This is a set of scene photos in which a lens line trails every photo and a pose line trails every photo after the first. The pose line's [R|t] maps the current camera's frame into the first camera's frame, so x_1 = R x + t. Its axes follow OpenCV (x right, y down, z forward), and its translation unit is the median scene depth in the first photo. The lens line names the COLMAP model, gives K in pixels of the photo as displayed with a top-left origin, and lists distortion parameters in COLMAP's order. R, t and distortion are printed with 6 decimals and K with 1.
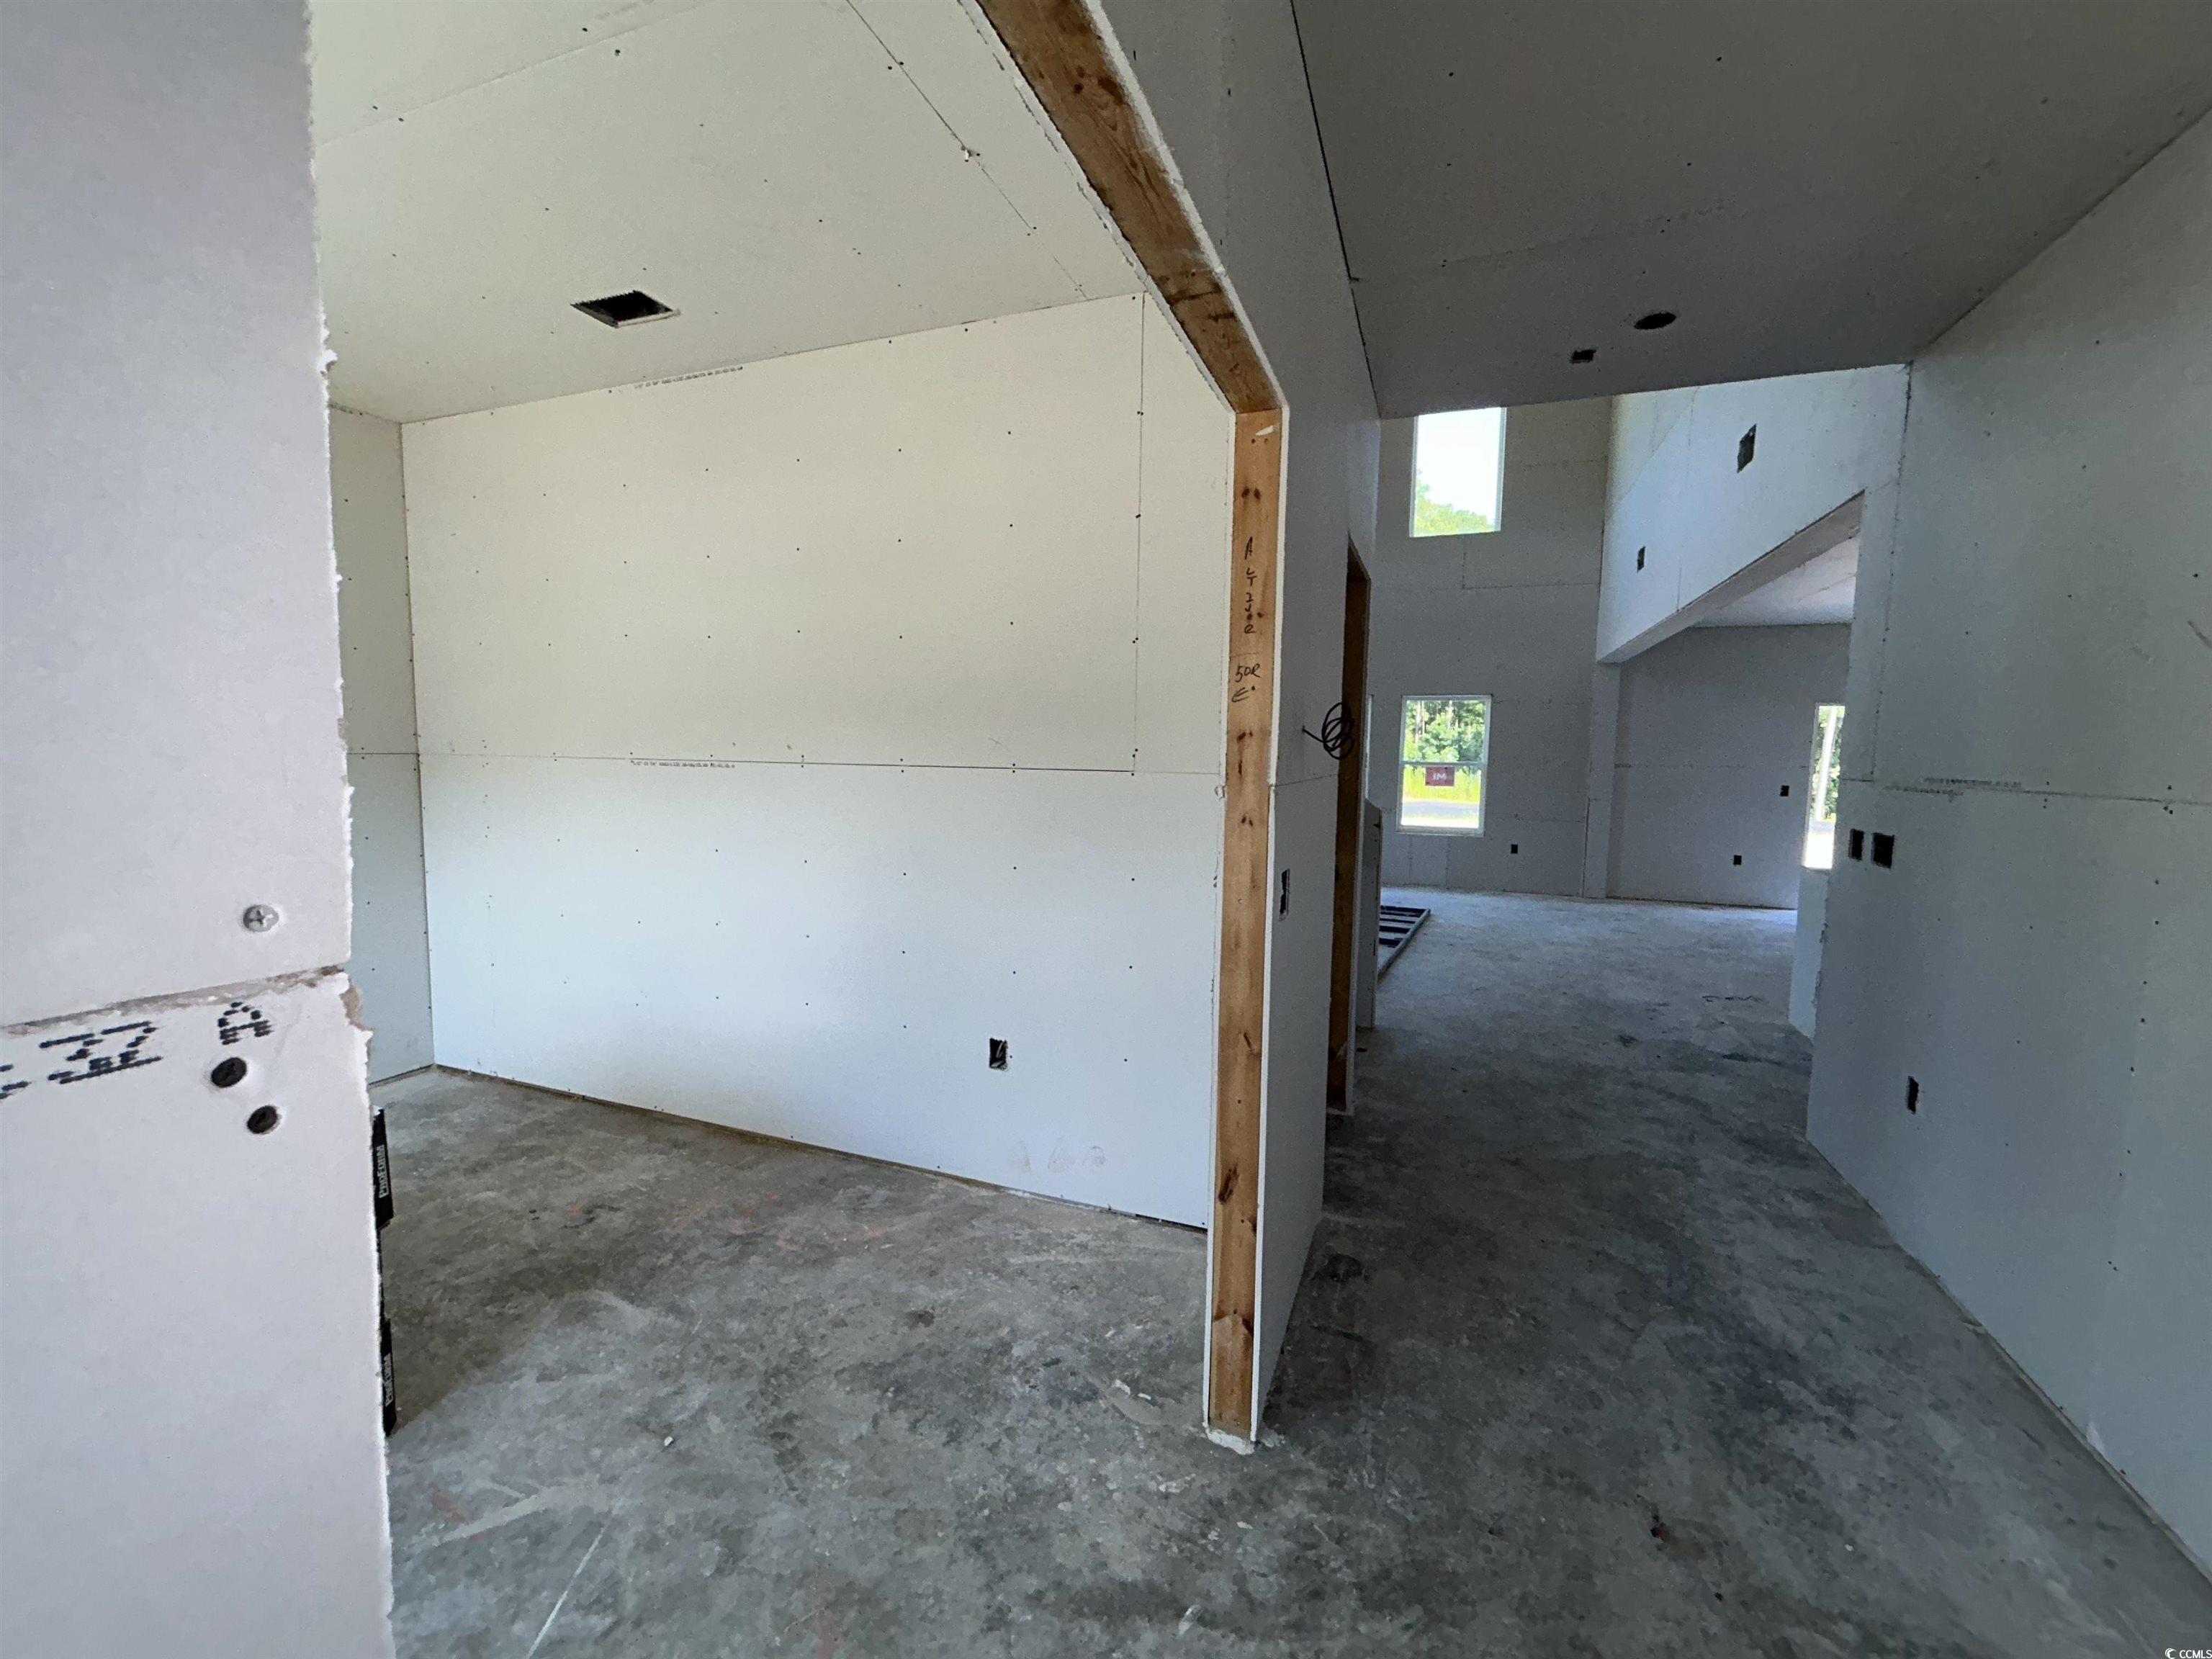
lens RADIAL K [[898.4, 0, 1104.2], [0, 898.4, 827.0], [0, 0, 1]] dist [-0.000627, 0.001436]
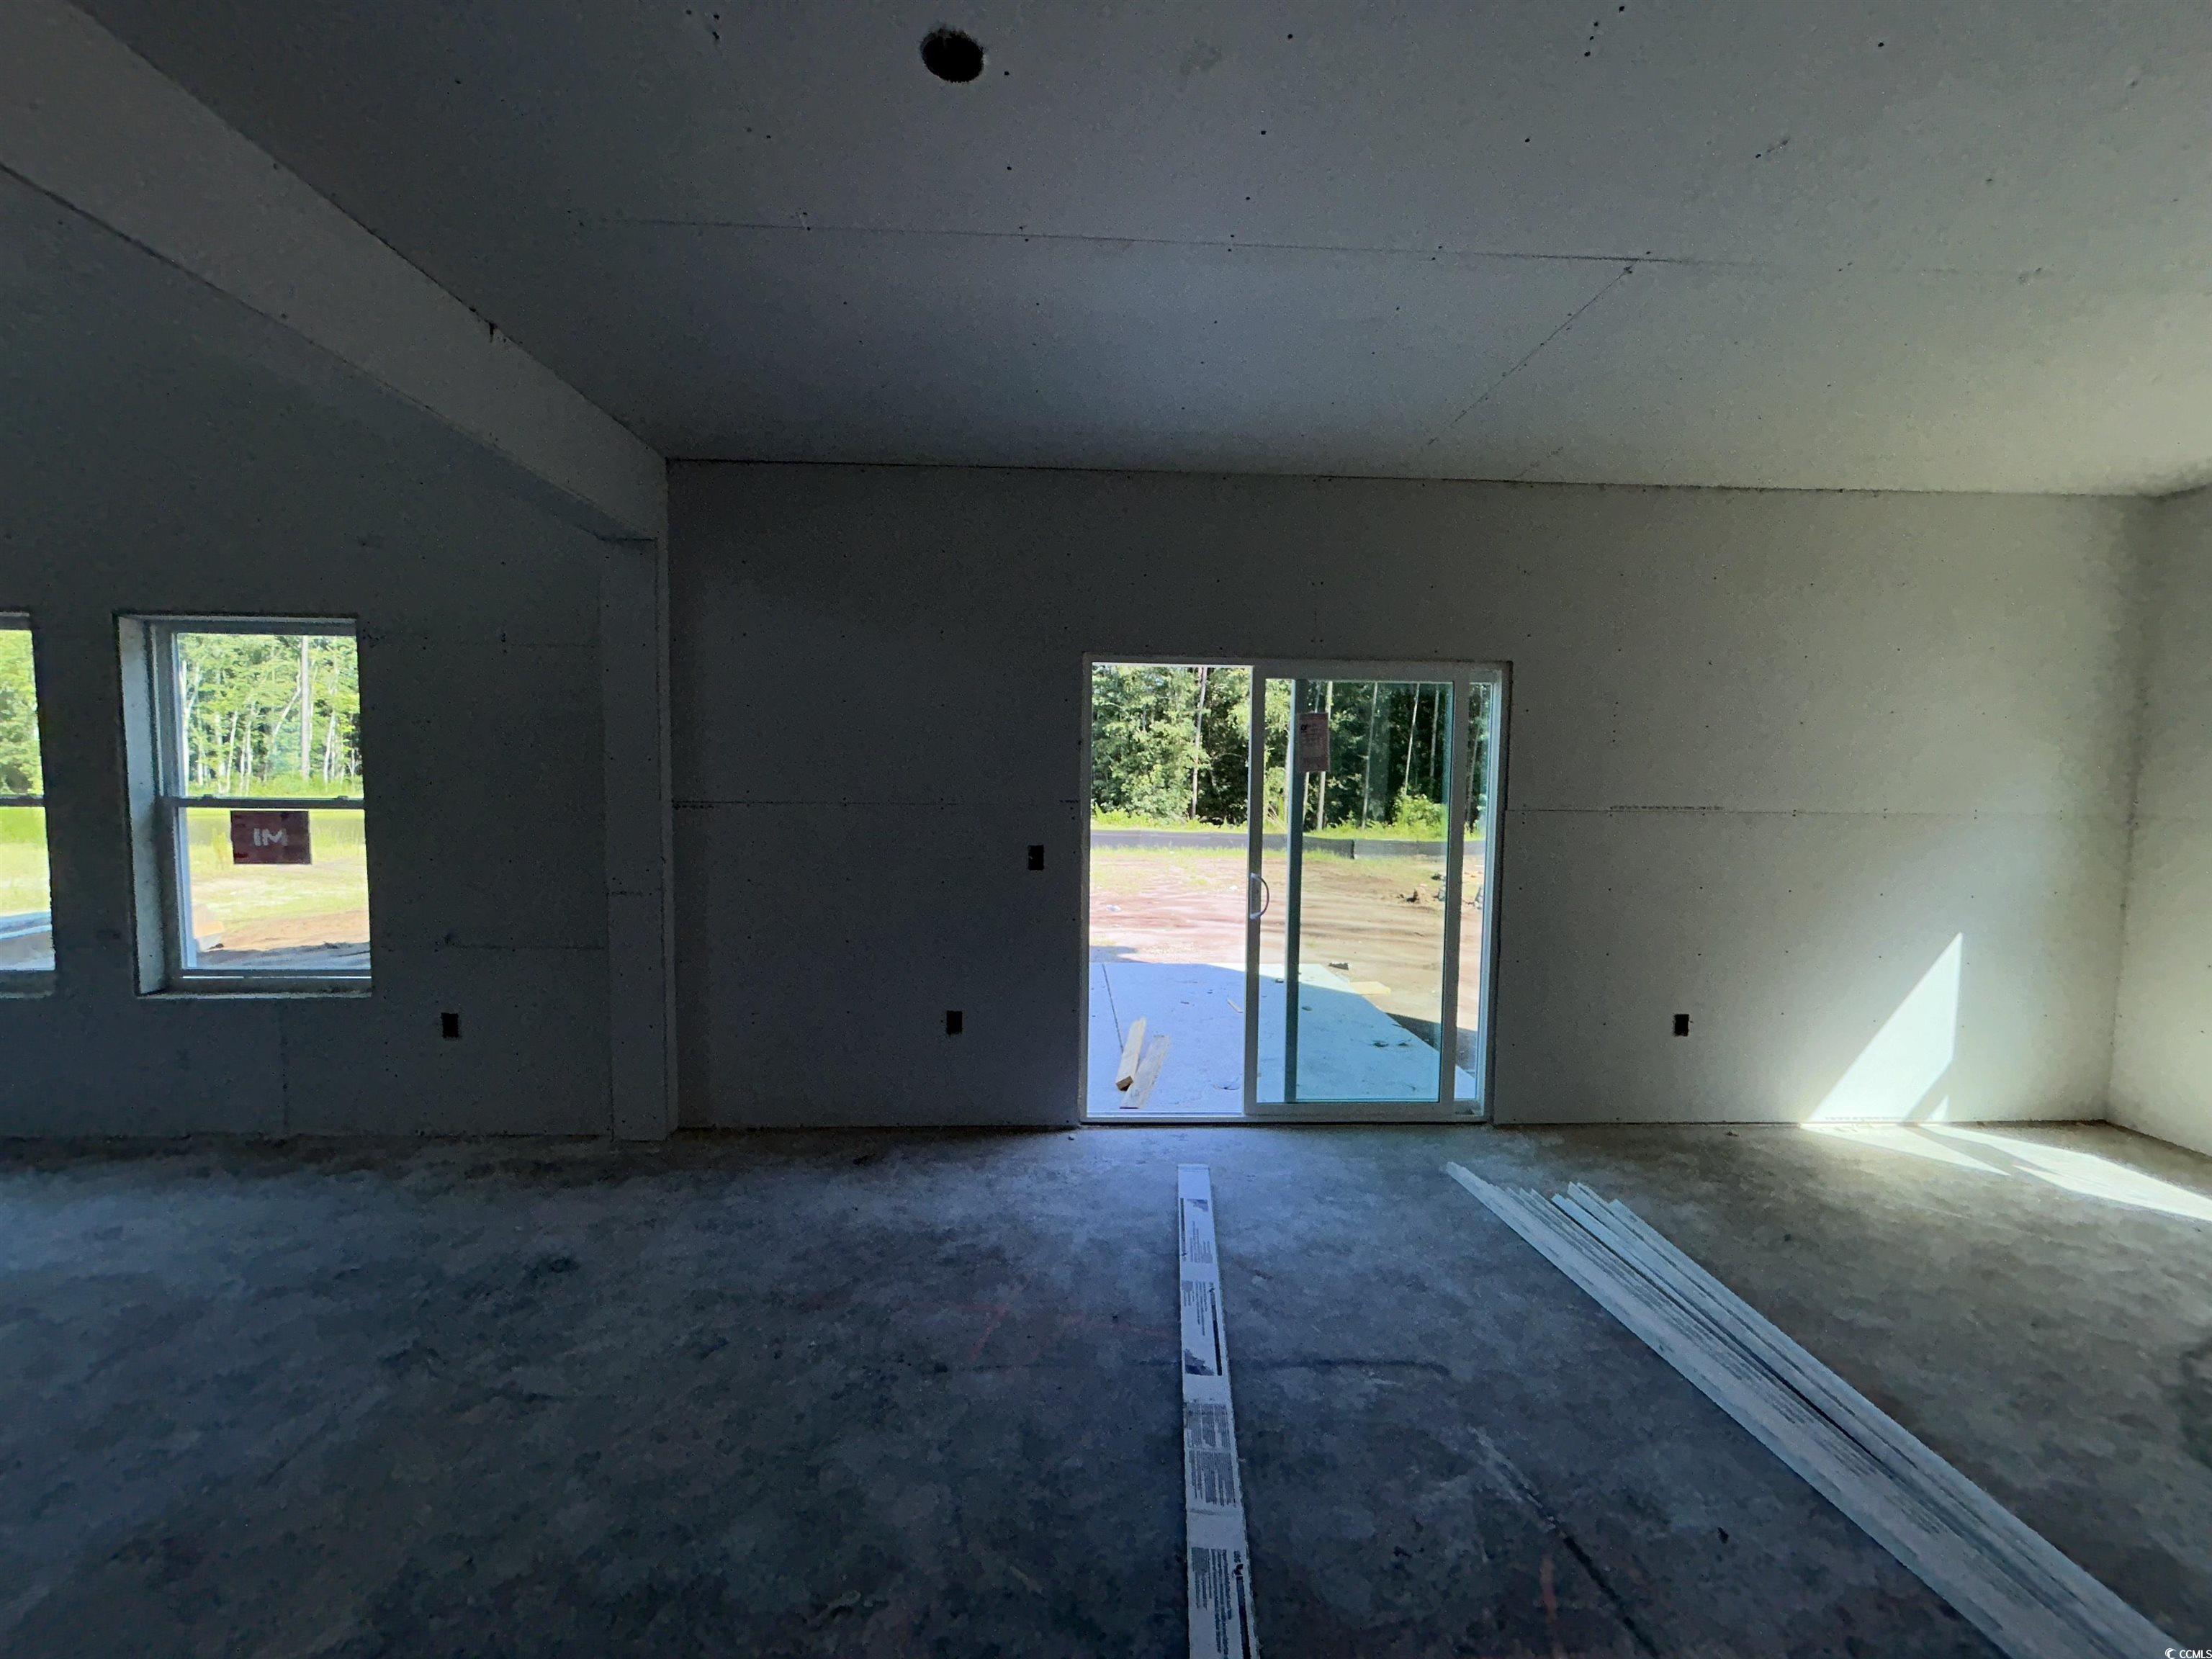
lens RADIAL K [[898.4, 0, 1098.3], [0, 898.4, 823.7], [0, 0, 1]] dist [-0.000627, 0.001436]
pose [[0.920566, -0.031640, 0.389303, 2.340417], [0.040016, 0.999109, -0.013421, -0.185951], [-0.388532, 0.027933, 0.921012, 2.250339]]
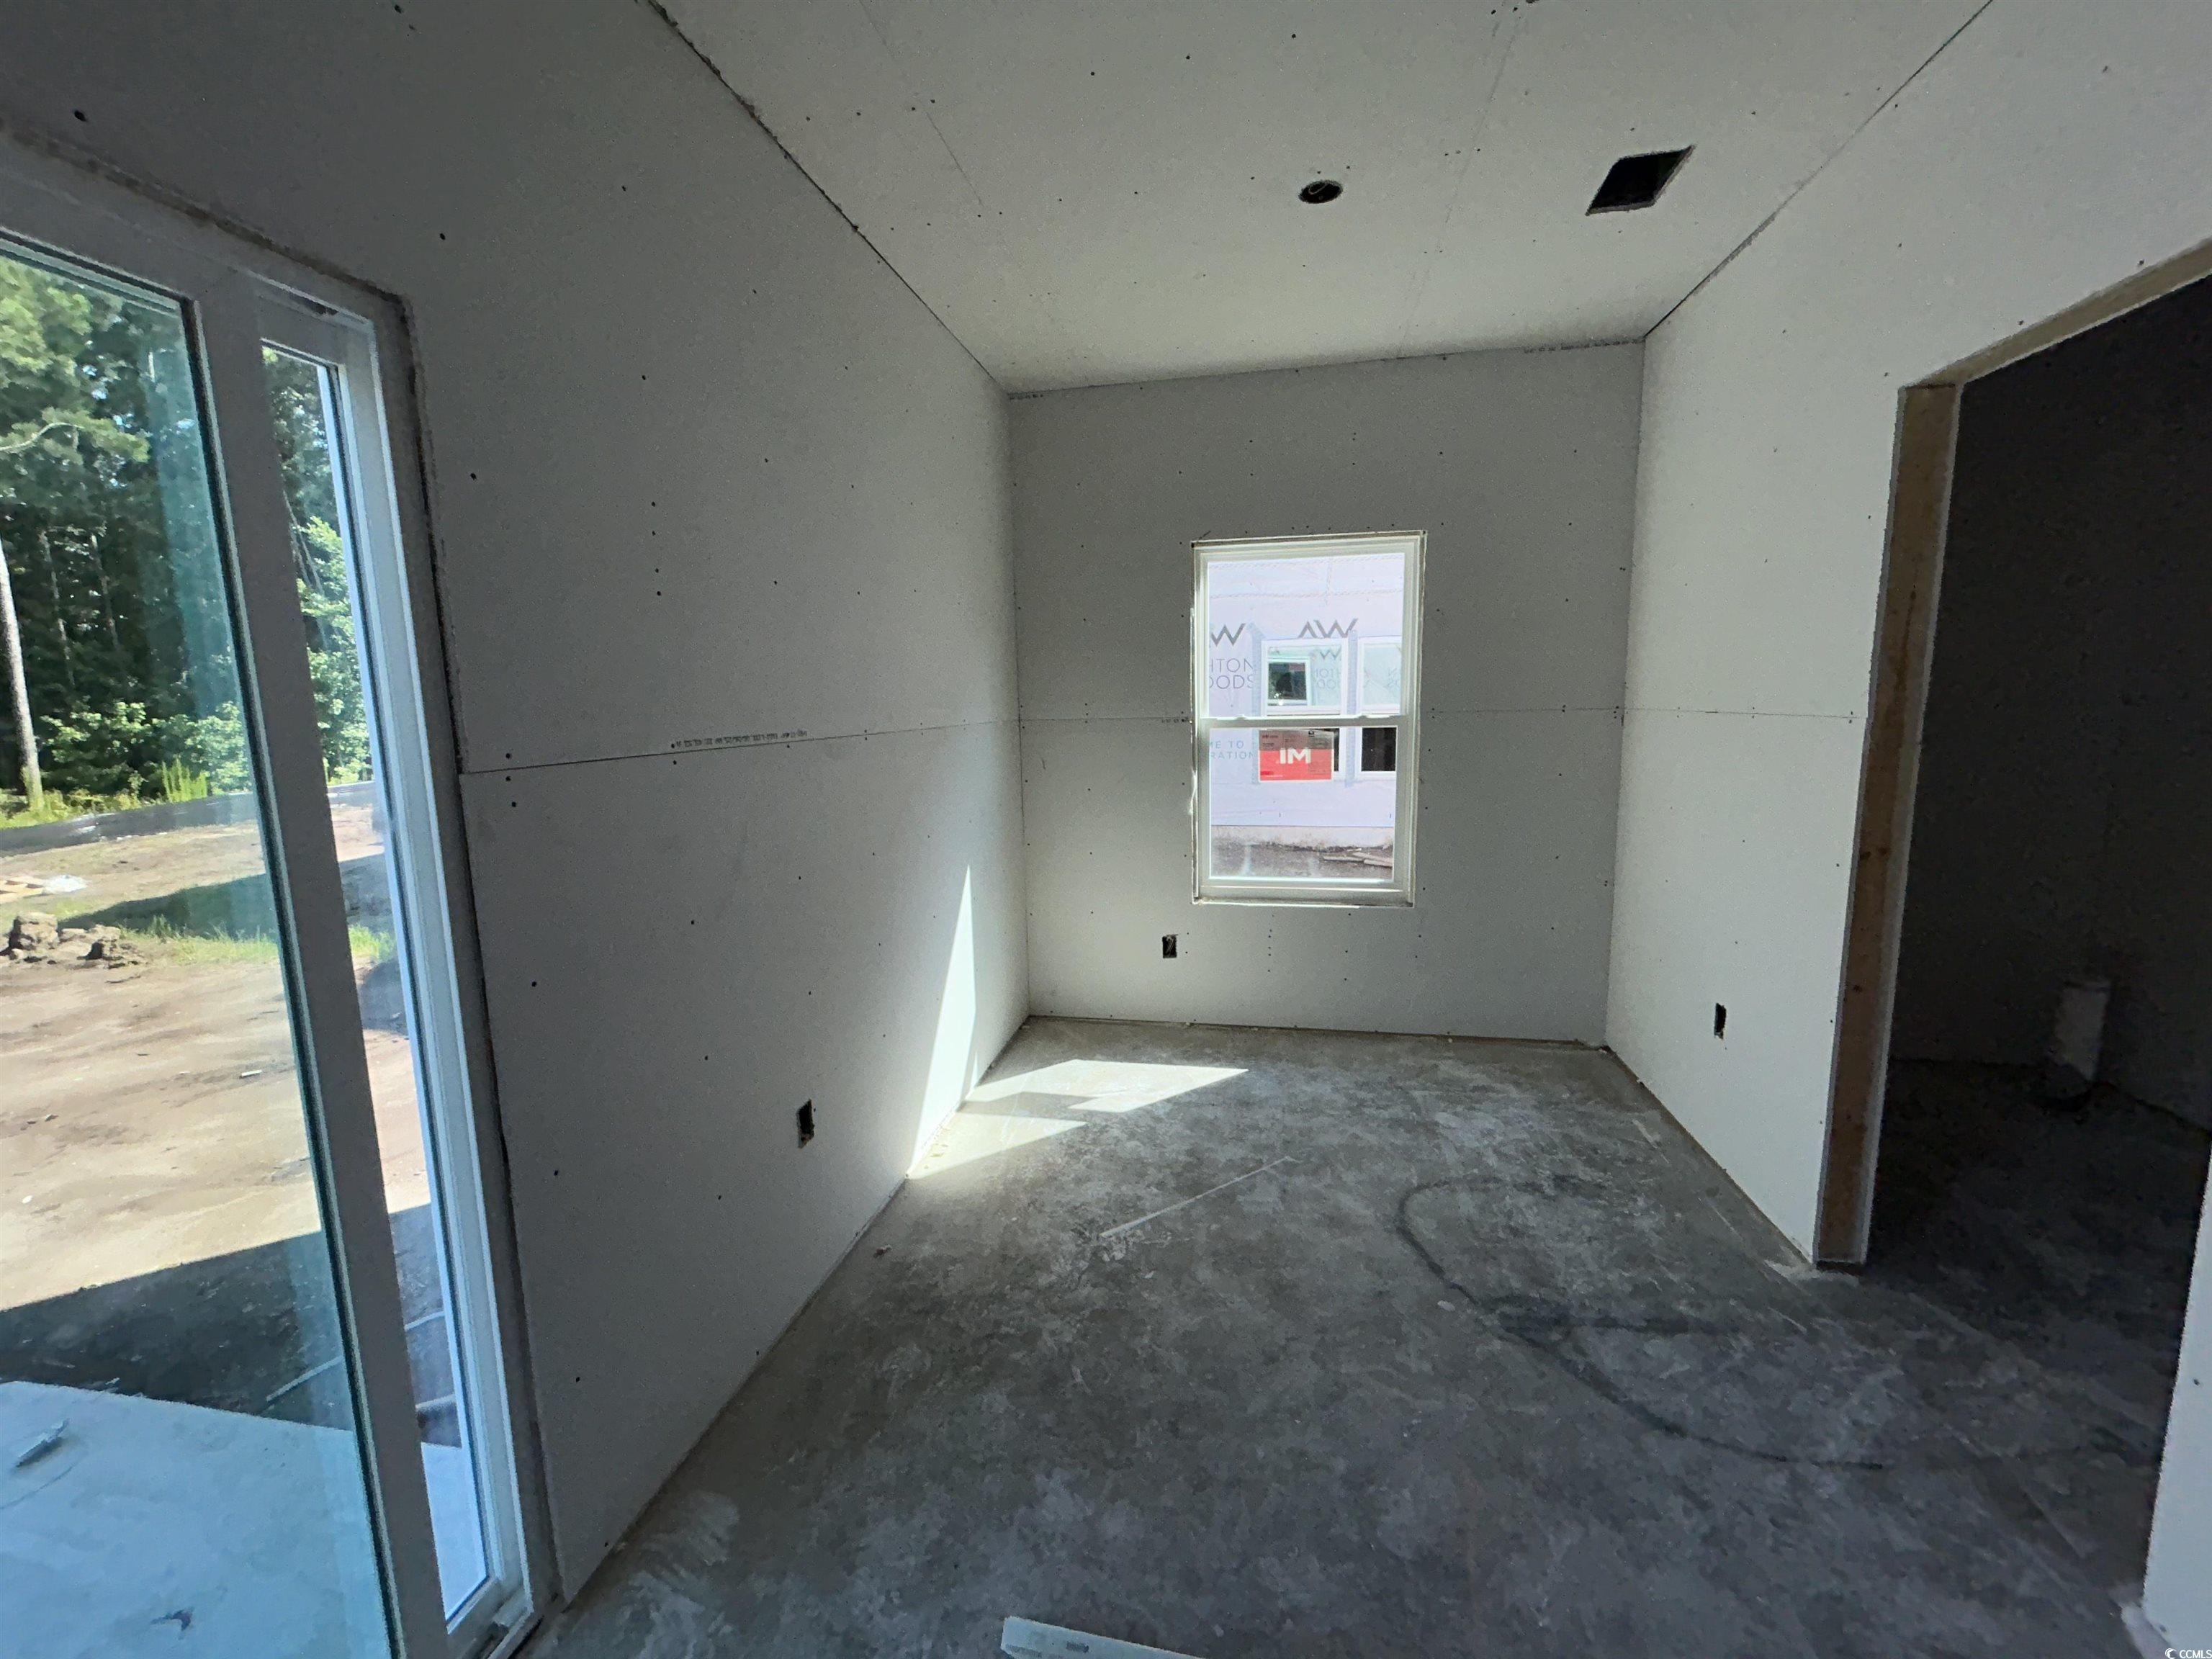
lens RADIAL K [[898.4, 0, 1100.6], [0, 898.4, 831.3], [0, 0, 1]] dist [-0.000627, 0.001436]
pose [[-0.161921, -0.159155, 0.973885, 2.373409], [0.106441, 0.978333, 0.177579, -0.187700], [-0.981046, 0.132415, -0.141472, 2.292425]]
